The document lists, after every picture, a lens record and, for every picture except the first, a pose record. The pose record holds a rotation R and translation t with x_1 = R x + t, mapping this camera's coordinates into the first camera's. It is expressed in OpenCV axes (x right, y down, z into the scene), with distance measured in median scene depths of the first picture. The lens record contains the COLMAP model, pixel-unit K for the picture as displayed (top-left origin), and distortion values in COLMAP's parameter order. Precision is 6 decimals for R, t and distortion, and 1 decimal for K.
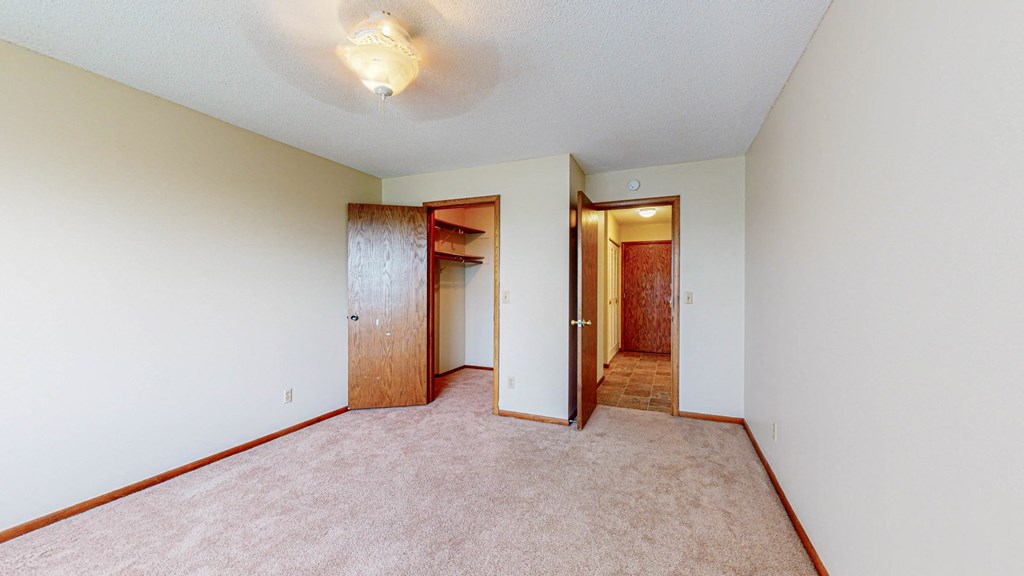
lens RADIAL K [[404.8, 0, 513.9], [0, 404.8, 289.5], [0, 0, 1]] dist [0.001329, 0.000172]
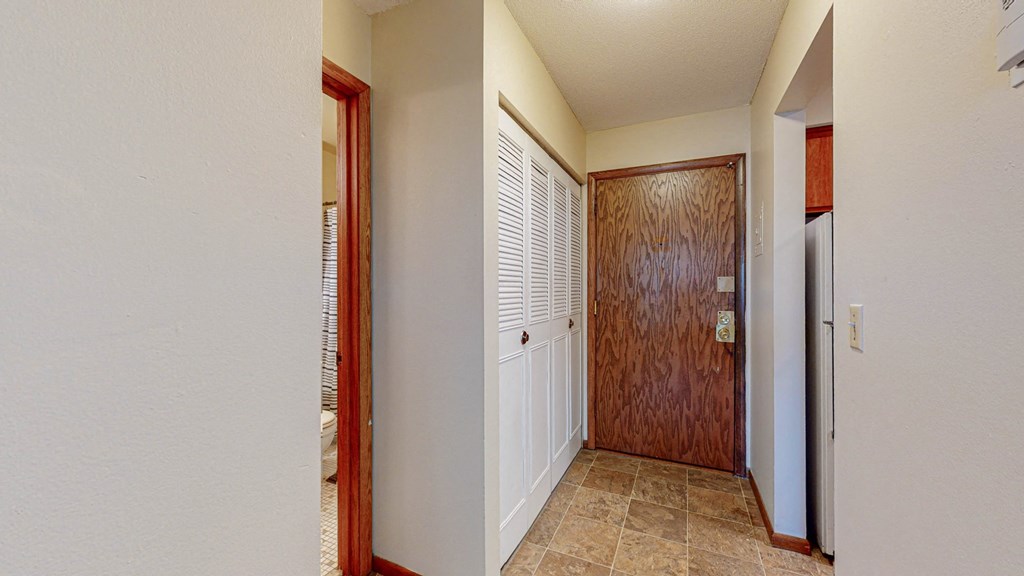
lens RADIAL K [[404.8, 0, 511.3], [0, 404.8, 289.2], [0, 0, 1]] dist [0.001329, 0.000172]
pose [[0.999663, -0.002941, -0.025782, 0.202945], [0.002727, 0.999961, -0.008350, -0.000564], [0.025806, 0.008277, 0.999633, 0.608156]]
